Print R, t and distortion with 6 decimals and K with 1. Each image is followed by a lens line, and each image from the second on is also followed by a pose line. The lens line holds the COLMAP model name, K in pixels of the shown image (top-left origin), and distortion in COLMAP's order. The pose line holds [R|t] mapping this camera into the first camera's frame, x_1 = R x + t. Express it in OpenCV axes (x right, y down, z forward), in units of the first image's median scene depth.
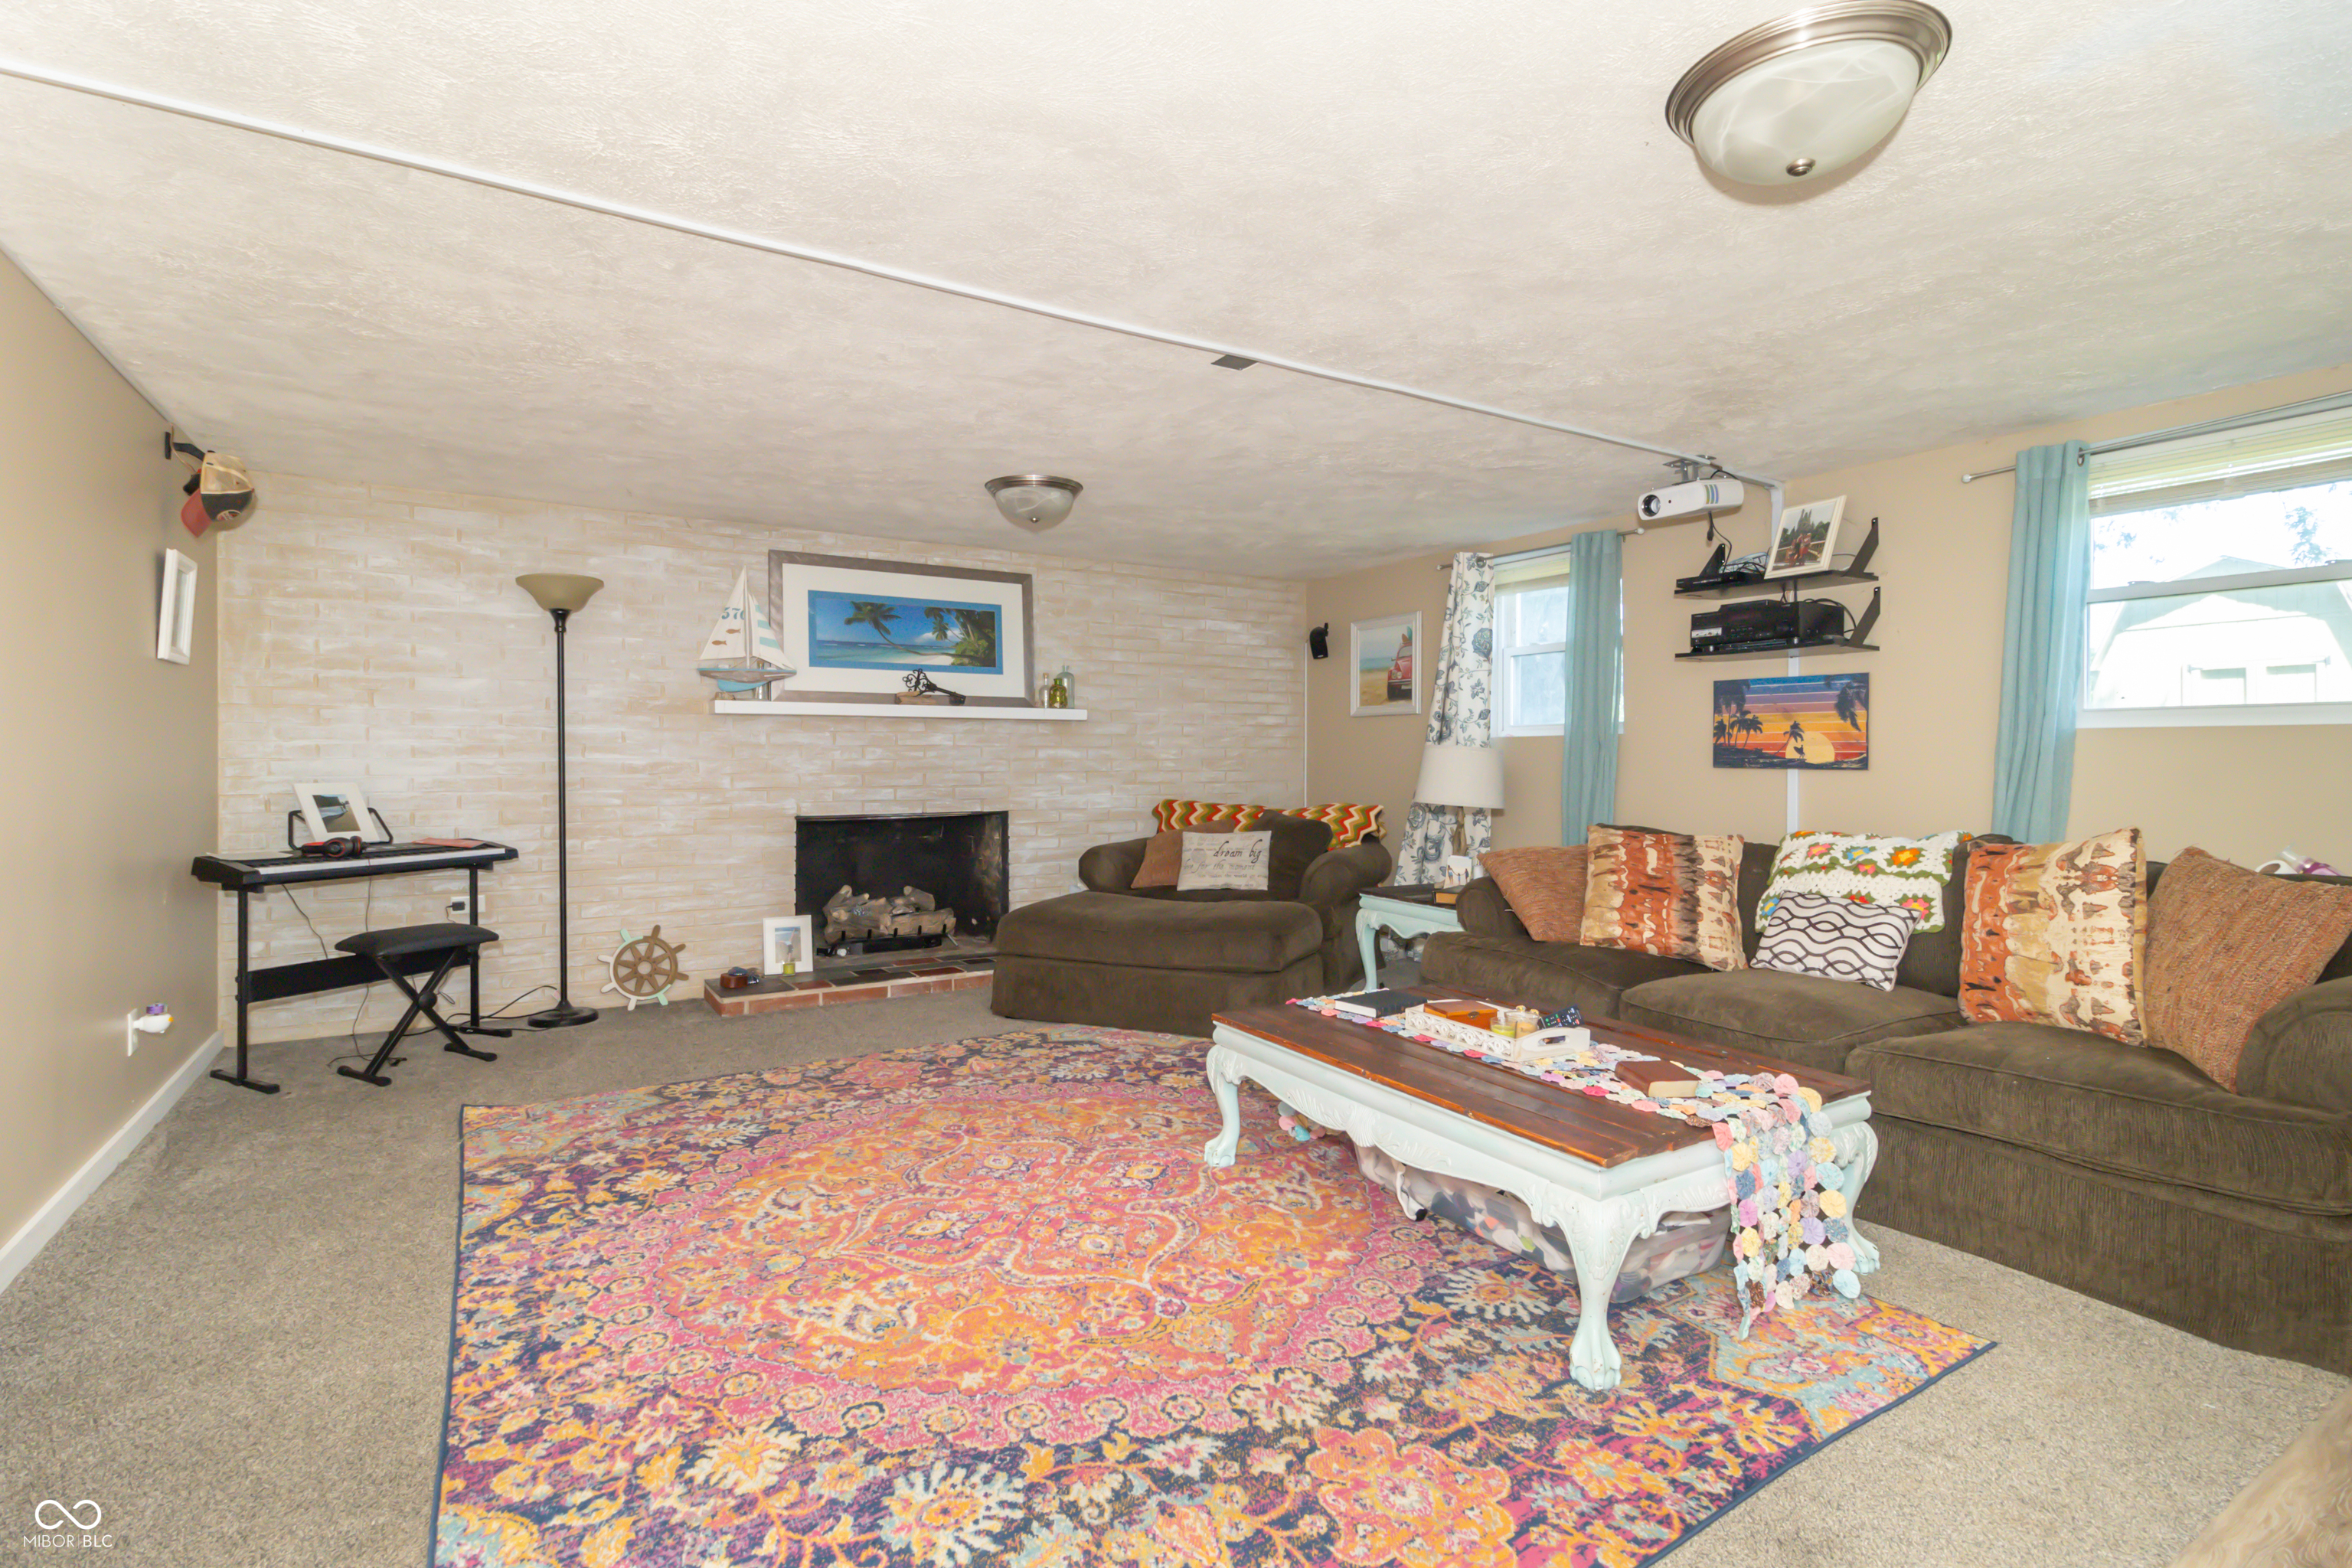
lens RADIAL K [[1109.9, 0, 1178.7], [0, 1109.9, 782.5], [0, 0, 1]] dist [0.004927, 0.000324]
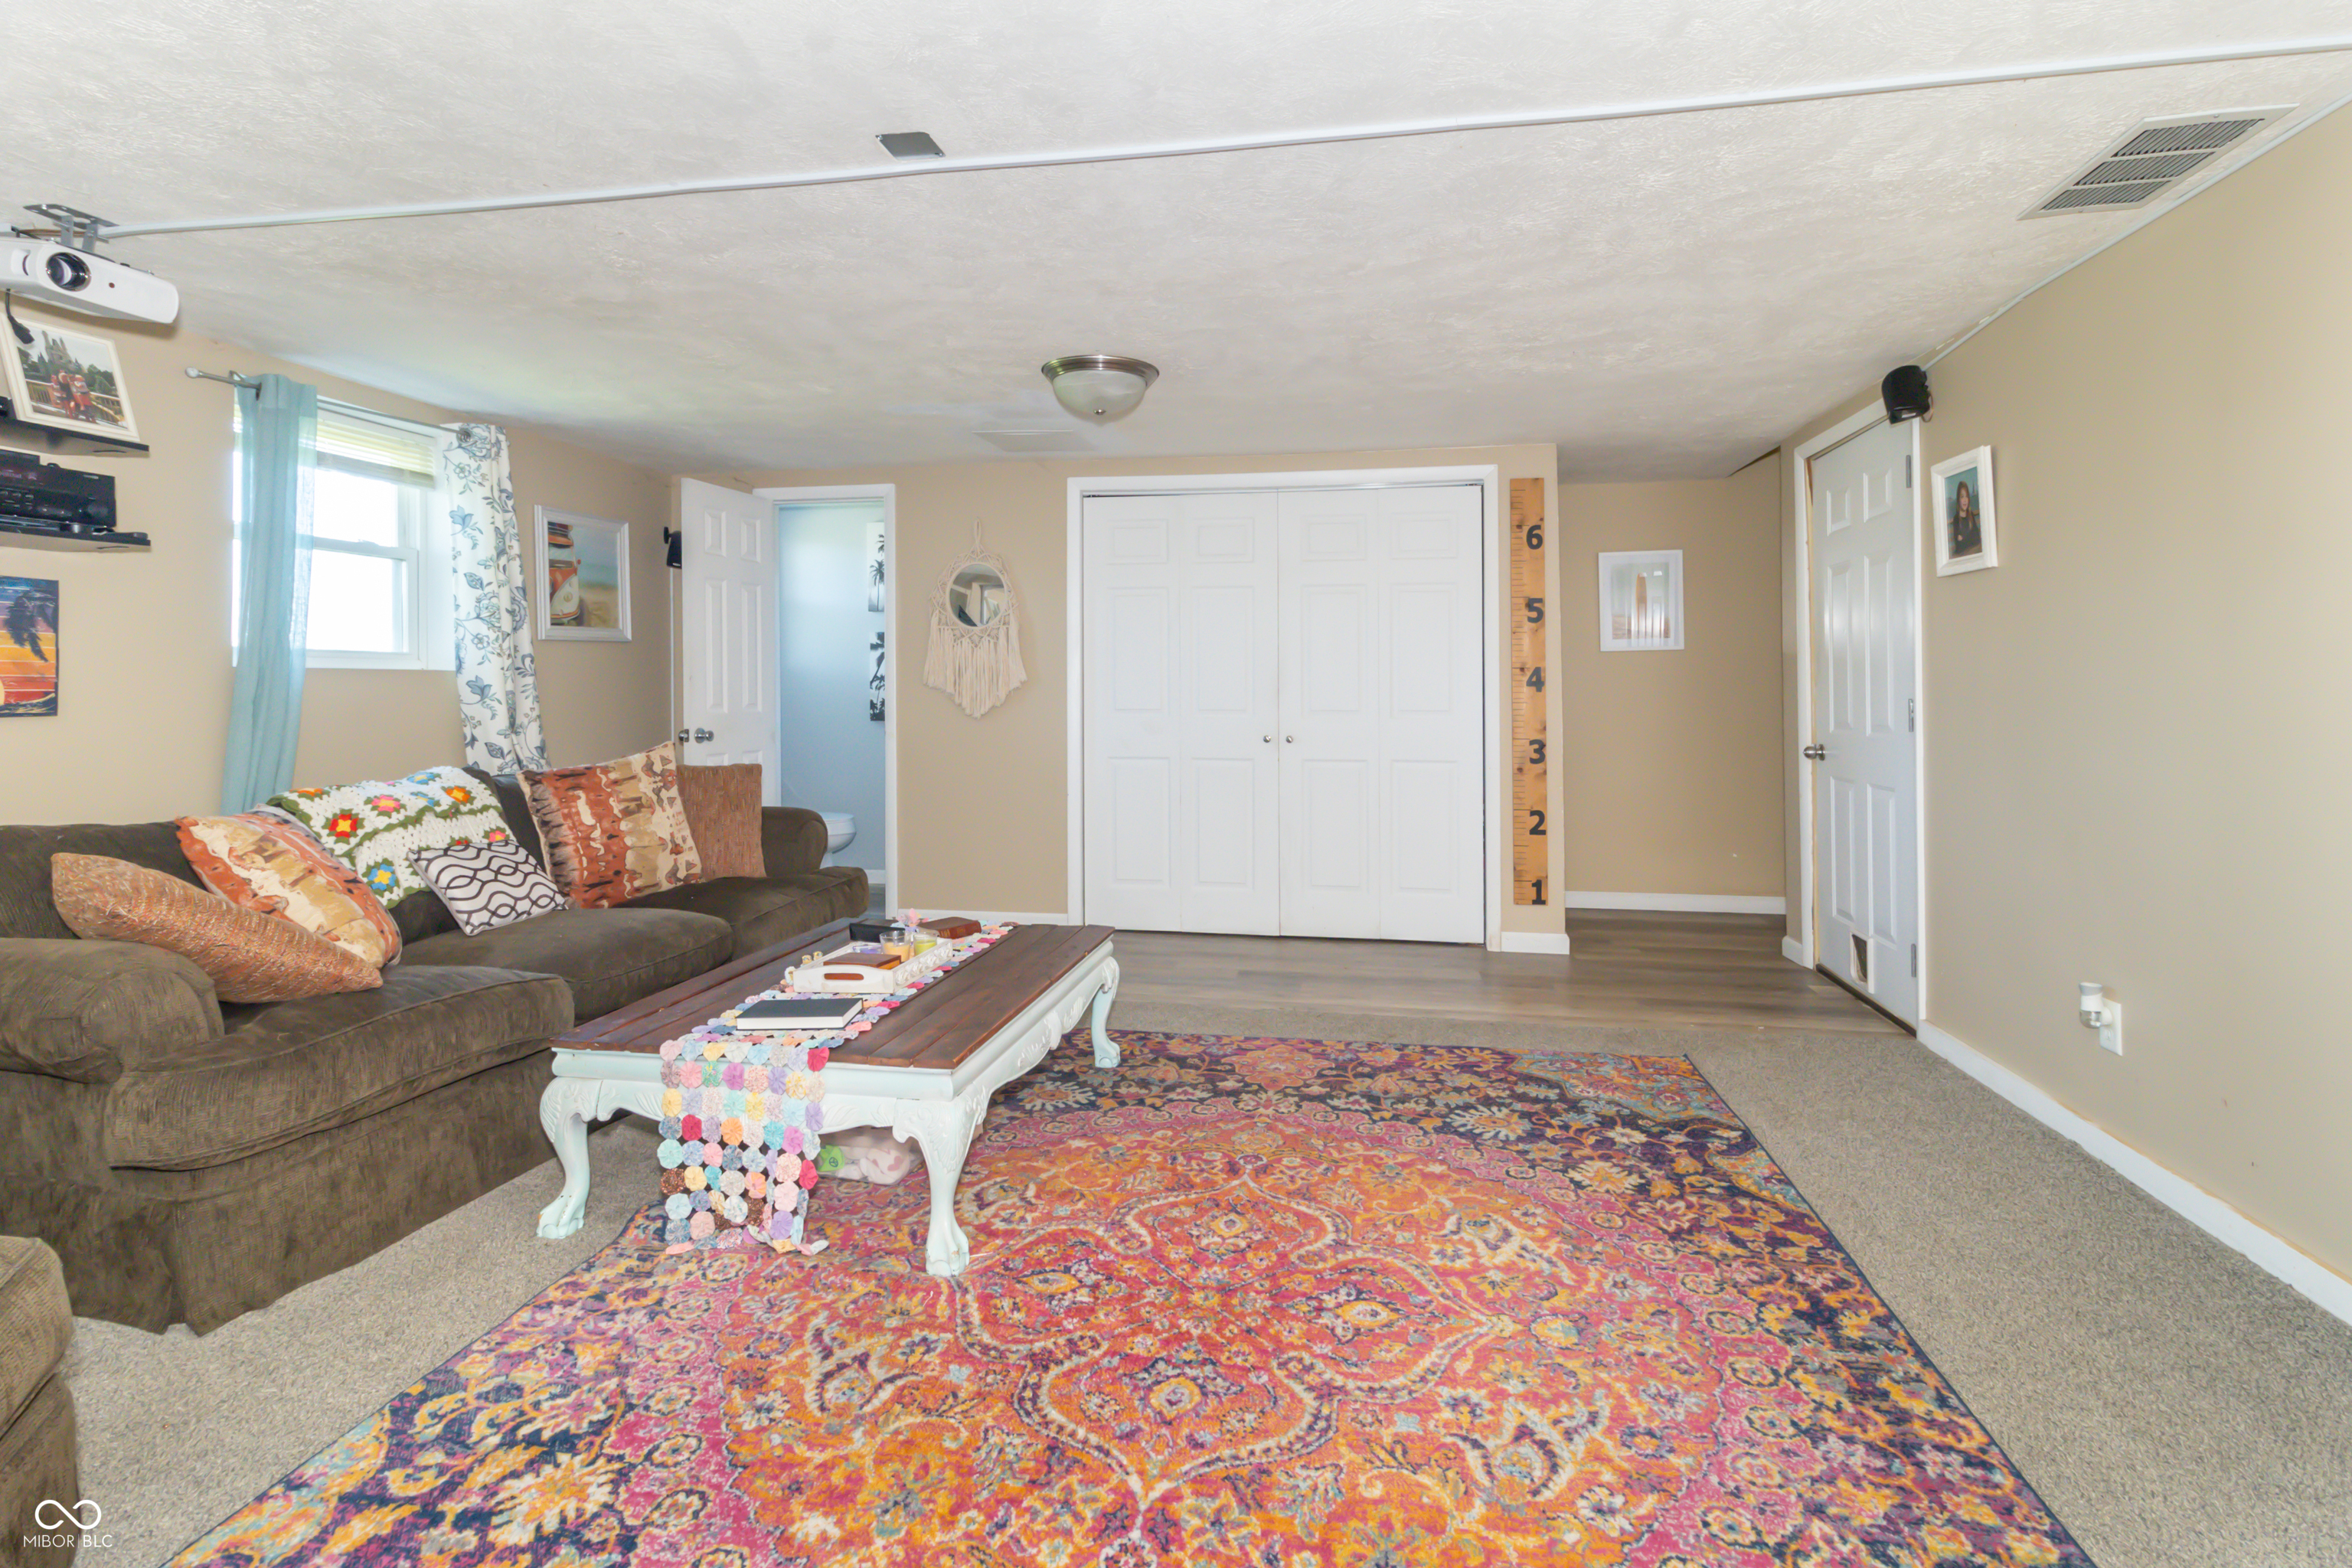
lens RADIAL K [[1109.9, 0, 1210.1], [0, 1109.9, 688.0], [0, 0, 1]] dist [0.004927, 0.000324]
pose [[-0.753488, -0.000673, 0.657461, -0.768011], [0.016333, 0.999672, 0.019742, -0.057959], [-0.657258, 0.025613, -0.753230, 1.944280]]
